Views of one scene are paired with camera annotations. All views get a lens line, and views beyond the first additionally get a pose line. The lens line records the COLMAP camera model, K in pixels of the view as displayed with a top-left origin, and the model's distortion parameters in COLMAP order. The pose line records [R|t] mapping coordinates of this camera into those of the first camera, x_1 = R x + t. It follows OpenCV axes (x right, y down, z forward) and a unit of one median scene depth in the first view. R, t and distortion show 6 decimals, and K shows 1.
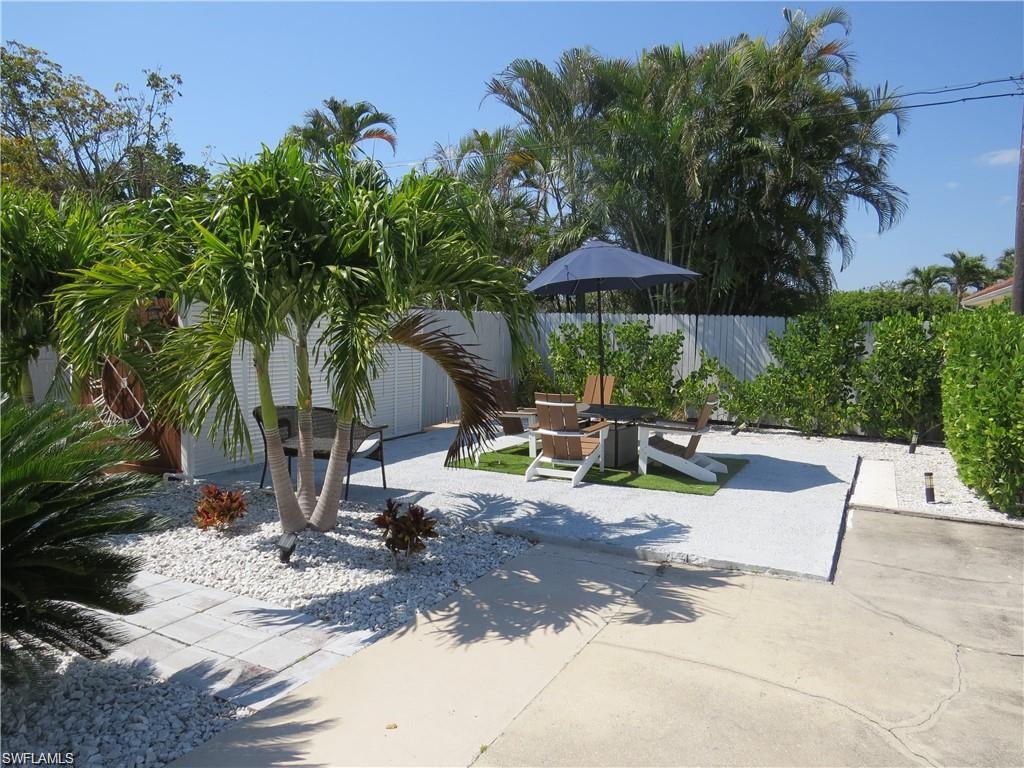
lens RADIAL K [[715.2, 0, 512.0], [0, 715.2, 384.0], [0, 0, 1]] dist [-0.025955, 0.001625]
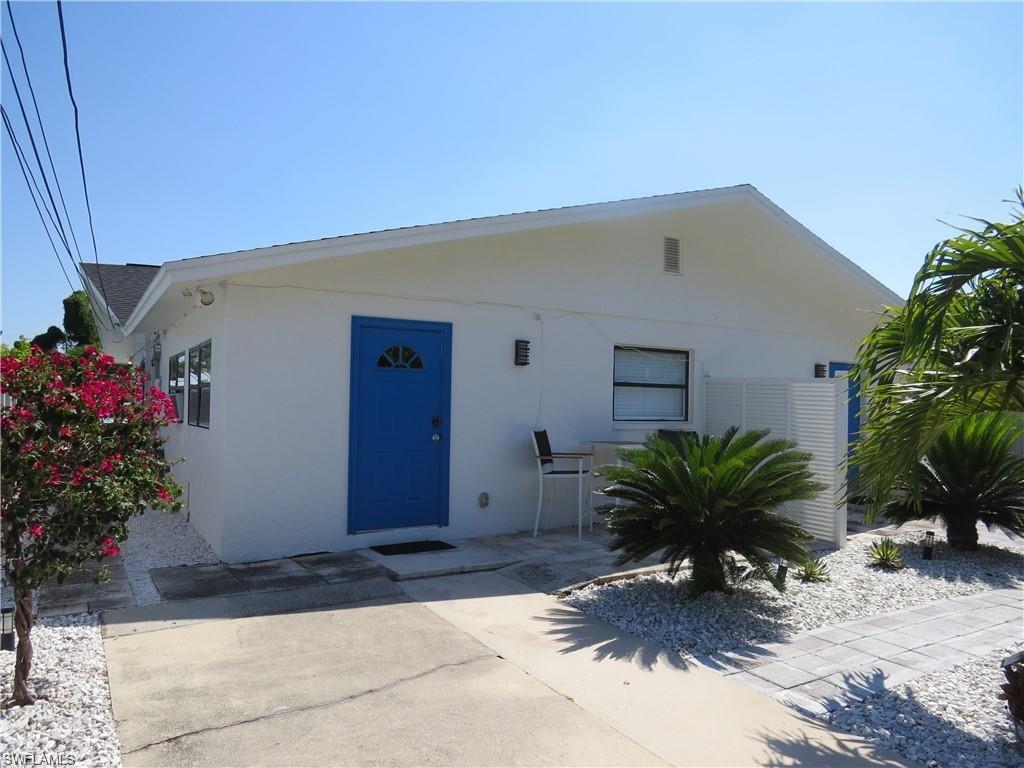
lens RADIAL K [[715.2, 0, 512.0], [0, 715.2, 384.0], [0, 0, 1]] dist [-0.025955, 0.001625]
pose [[-0.511614, -0.033591, -0.858559, 0.838685], [-0.101930, 0.994552, 0.021829, -0.068335], [0.853148, 0.098681, -0.512250, 1.081260]]
